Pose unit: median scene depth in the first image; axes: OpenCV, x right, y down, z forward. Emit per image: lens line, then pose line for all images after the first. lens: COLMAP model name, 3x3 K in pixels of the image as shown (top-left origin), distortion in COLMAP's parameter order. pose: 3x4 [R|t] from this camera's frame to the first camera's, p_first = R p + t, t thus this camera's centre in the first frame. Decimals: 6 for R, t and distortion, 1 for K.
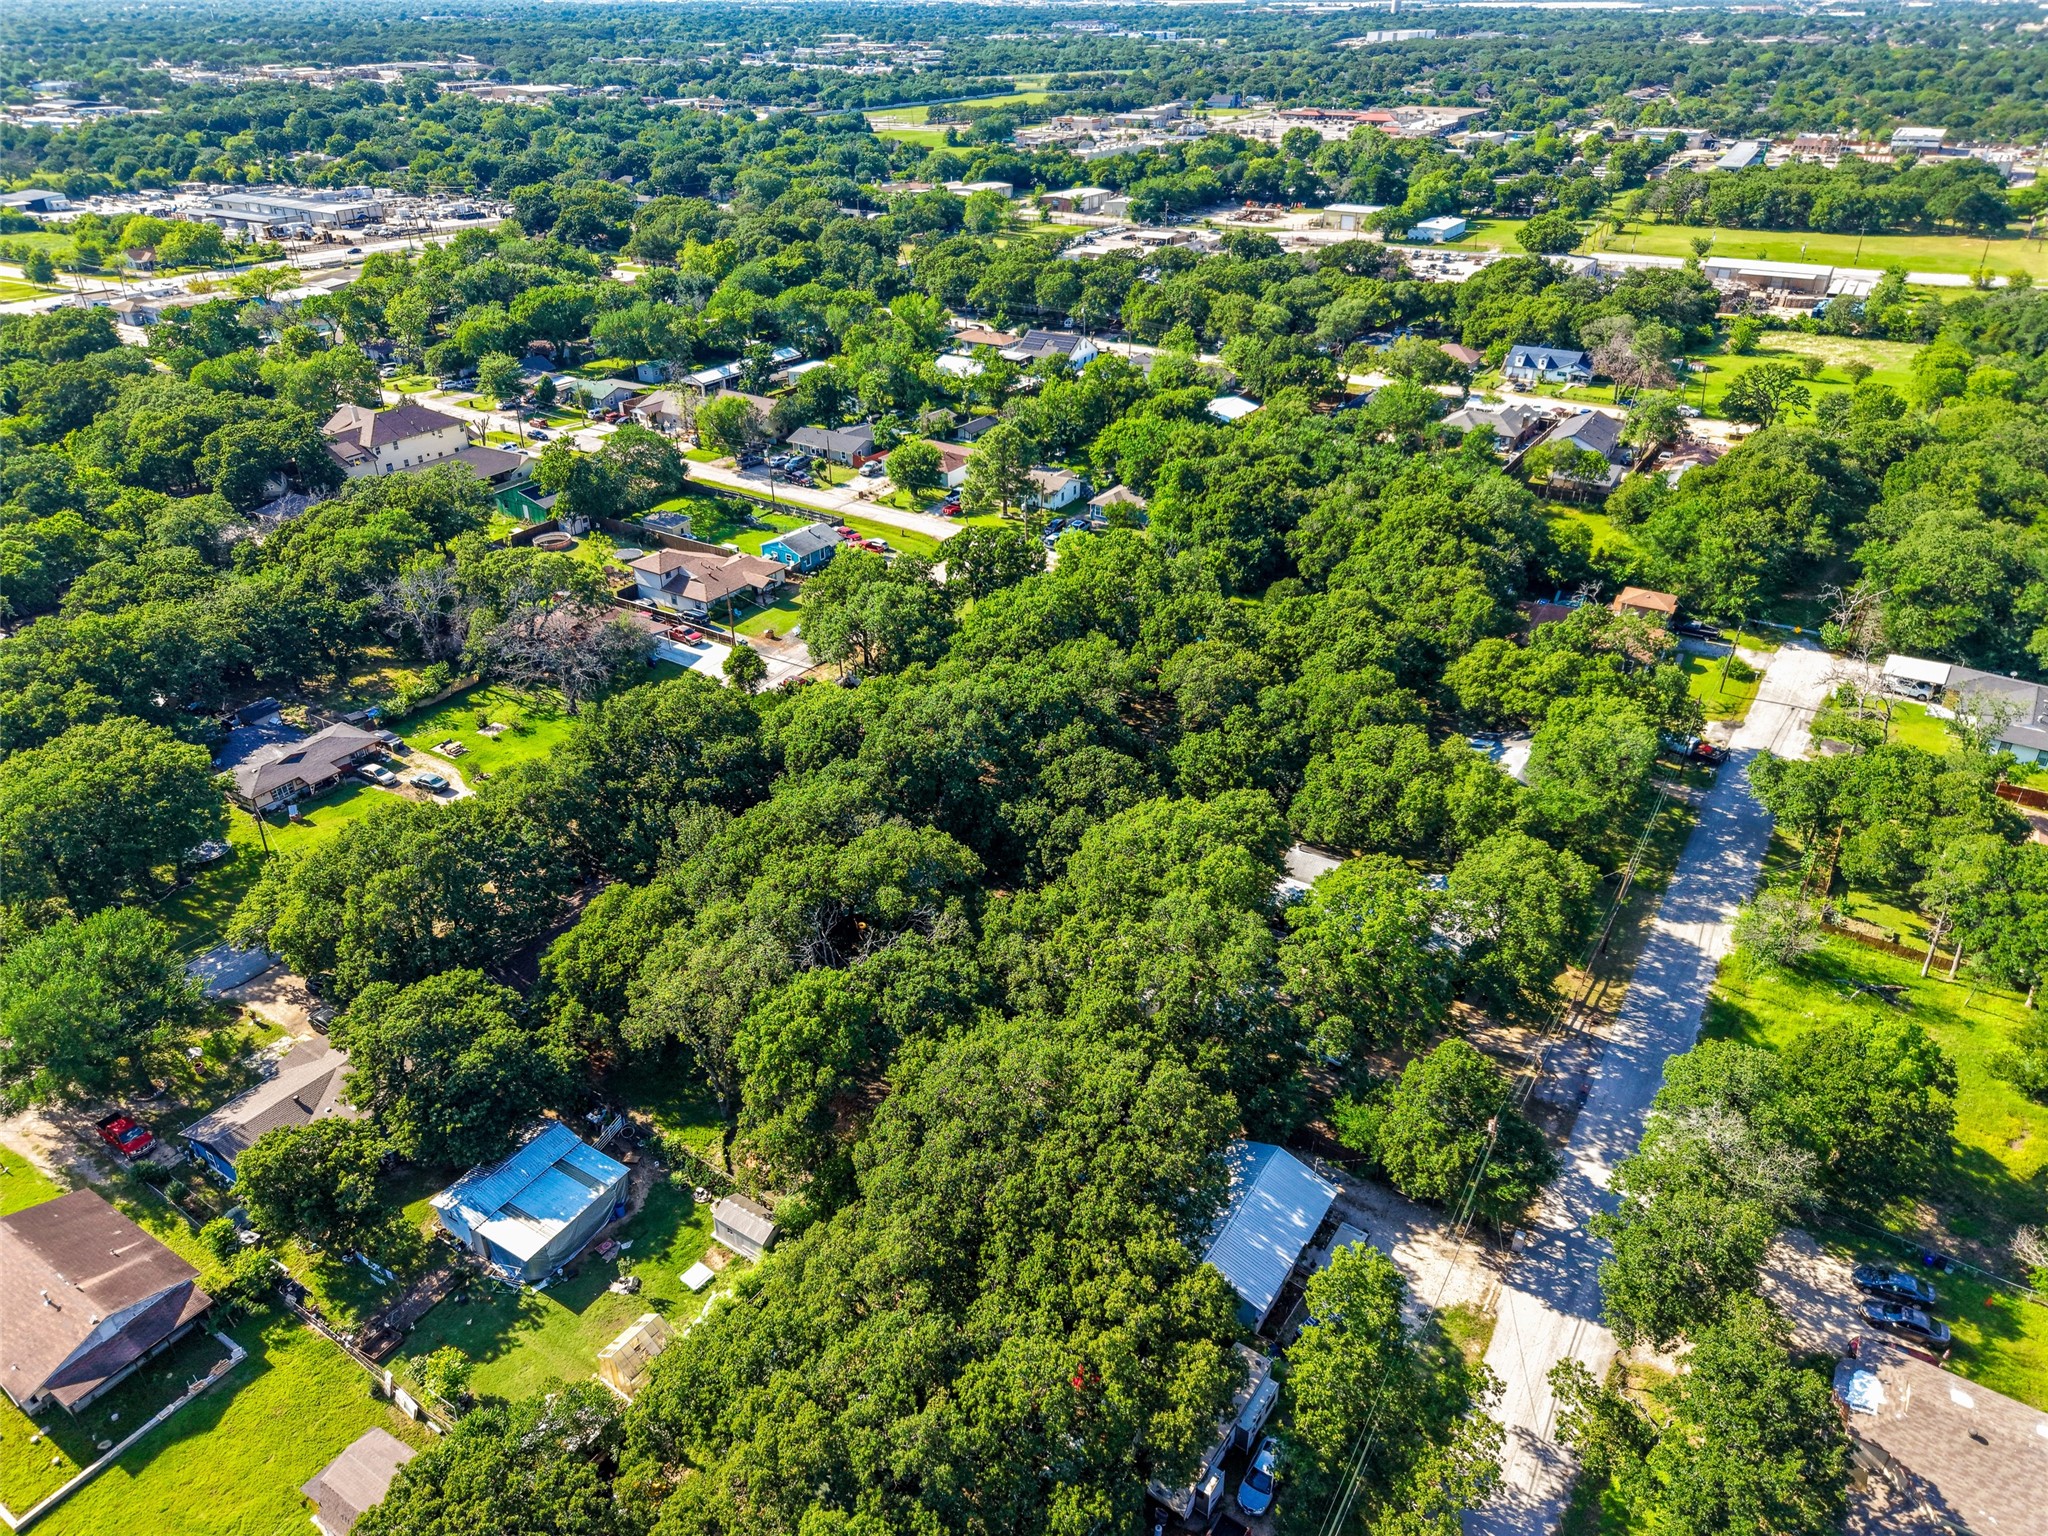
lens RADIAL K [[1379.3, 0, 1015.9], [0, 1379.3, 770.5], [0, 0, 1]] dist [0.034574, -0.005018]
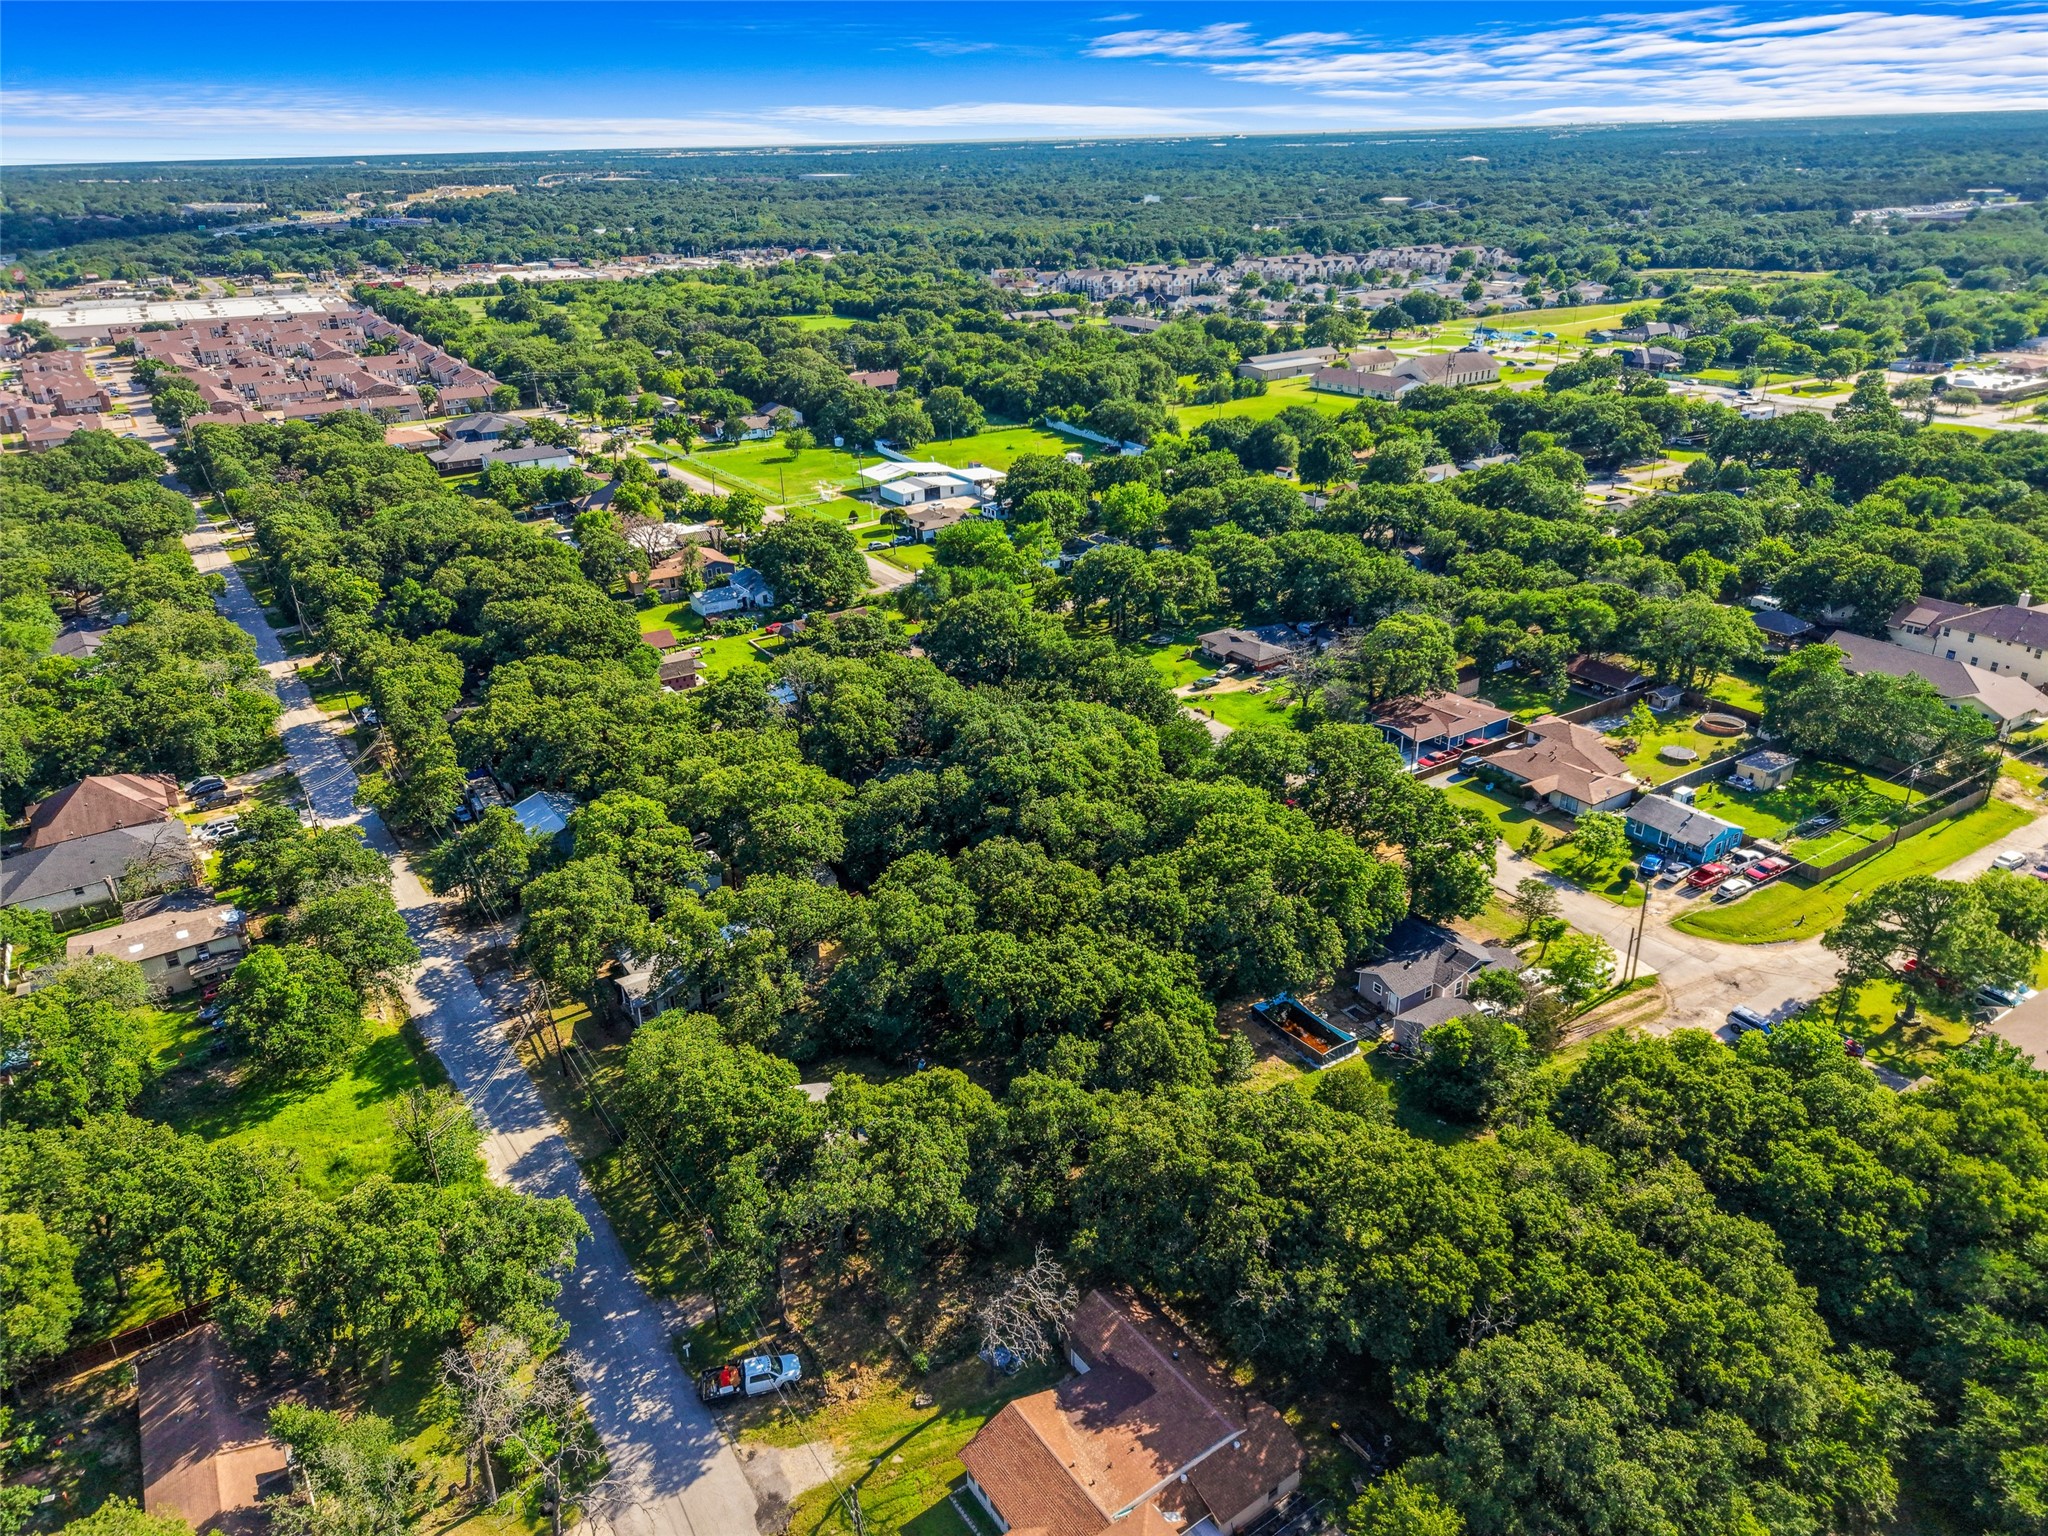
lens RADIAL K [[1379.3, 0, 1015.9], [0, 1379.3, 770.5], [0, 0, 1]] dist [0.034574, -0.005018]
pose [[-0.411497, 0.380247, -0.828301, 1.011949], [-0.437927, 0.714535, 0.545582, -0.709427], [0.799306, 0.587241, -0.127509, 1.217839]]
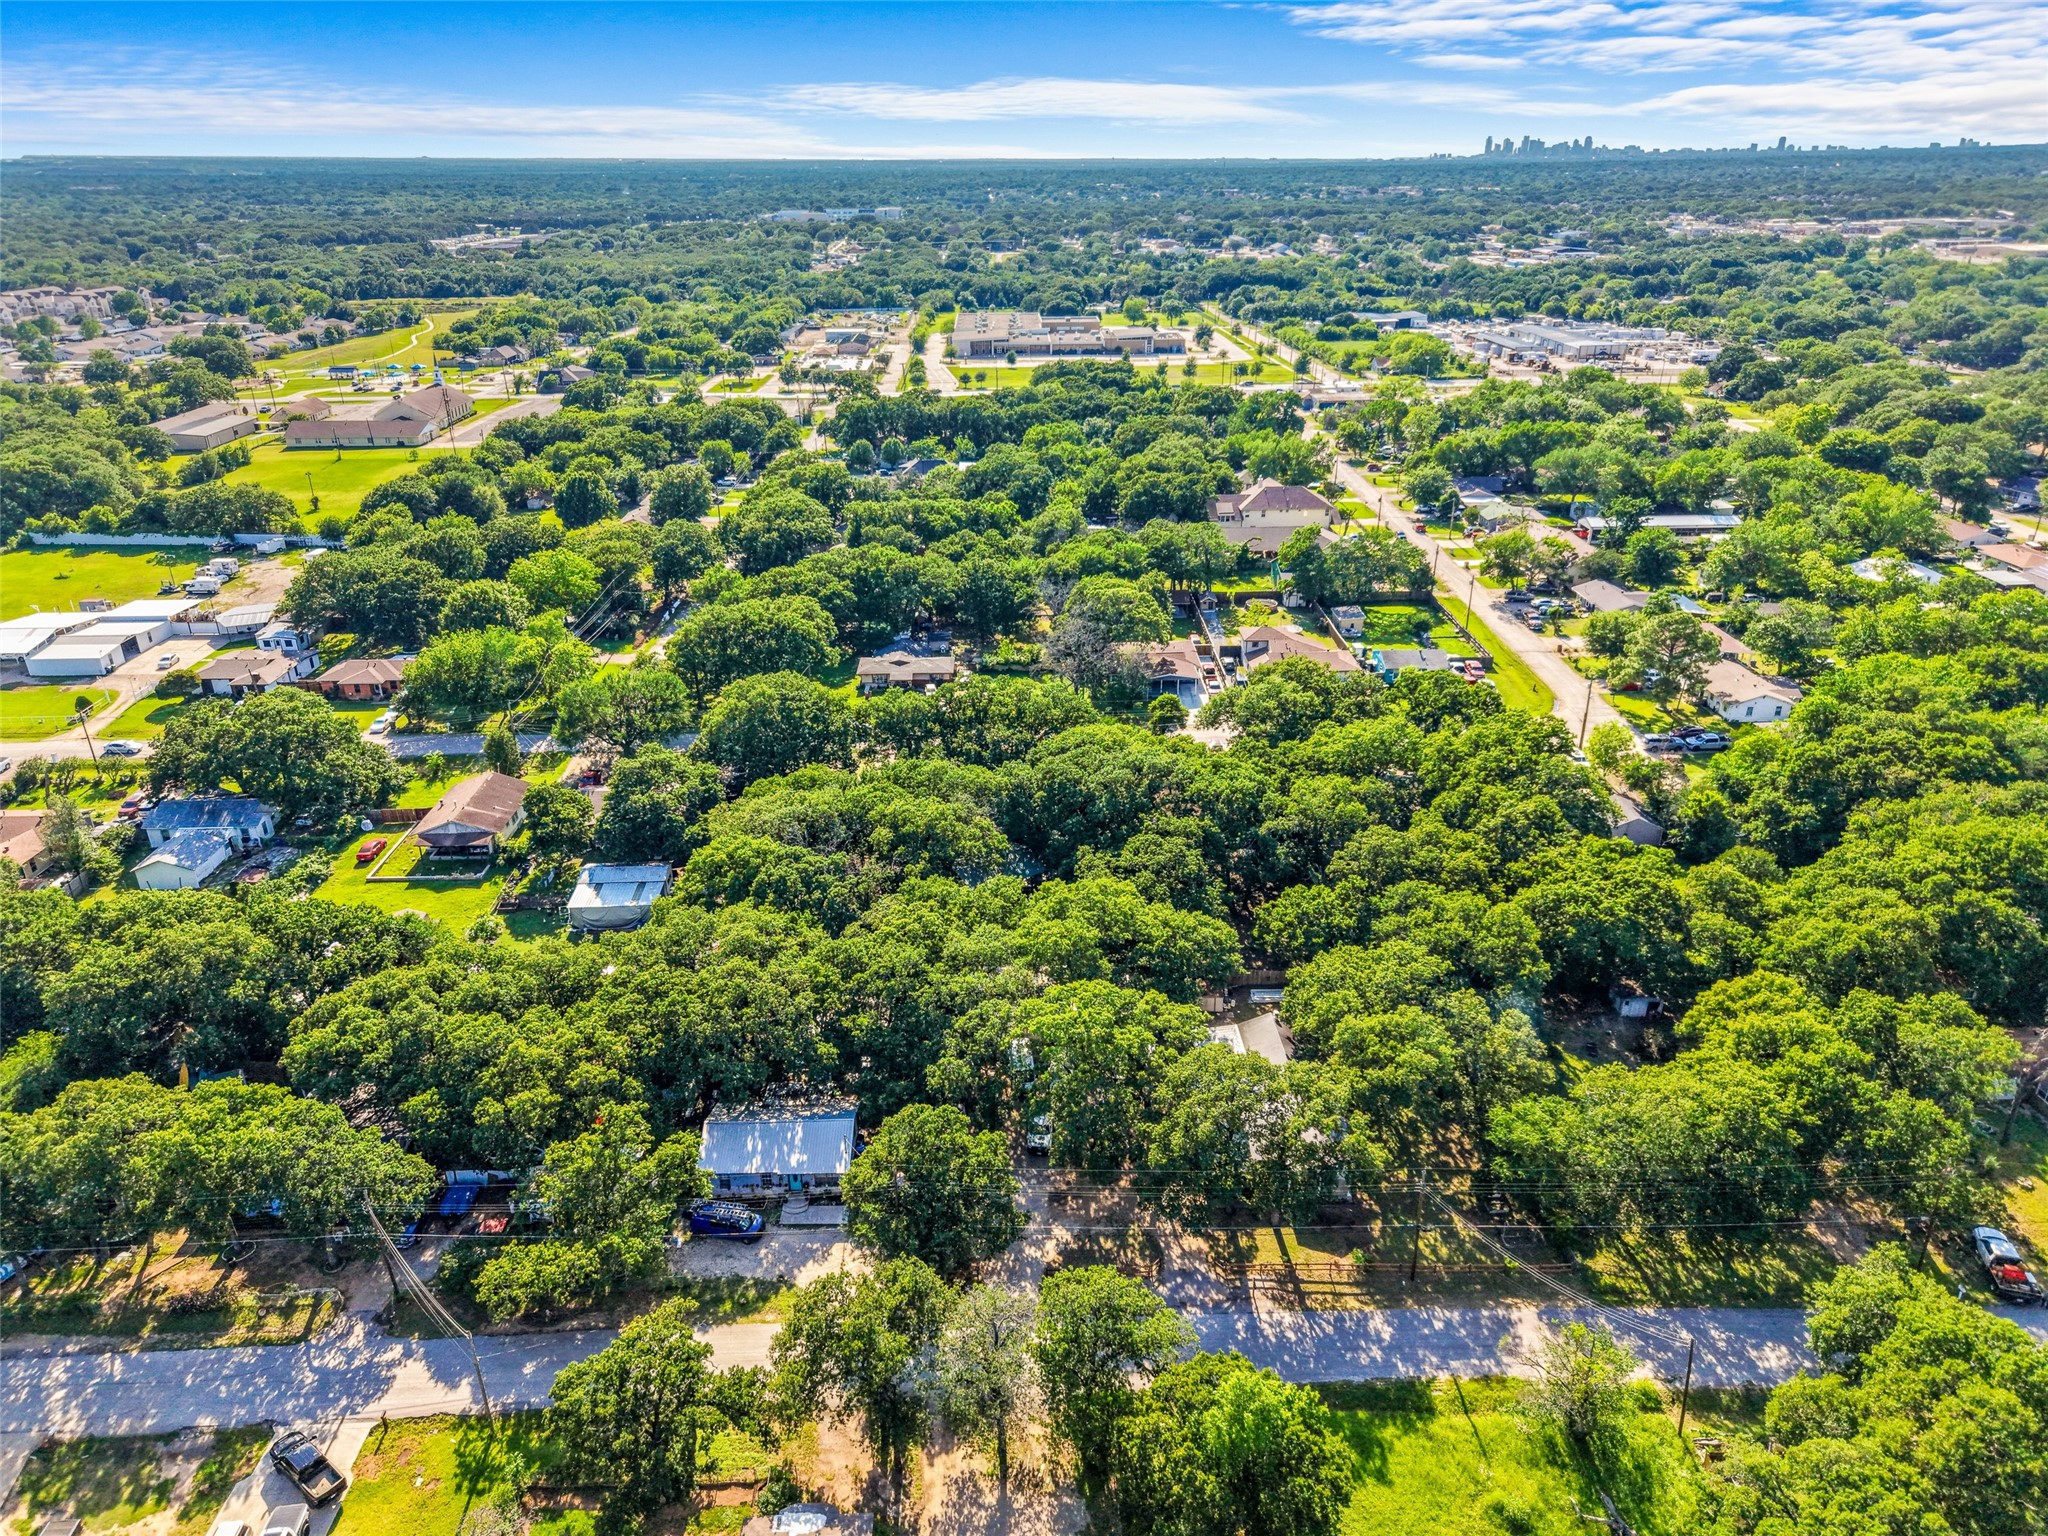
lens RADIAL K [[1379.3, 0, 1015.9], [0, 1379.3, 770.5], [0, 0, 1]] dist [0.034574, -0.005018]
pose [[0.545303, 0.340234, -0.766084, 0.793401], [-0.404854, 0.907157, 0.114710, -0.137967], [0.733987, 0.247601, 0.632421, 0.217654]]
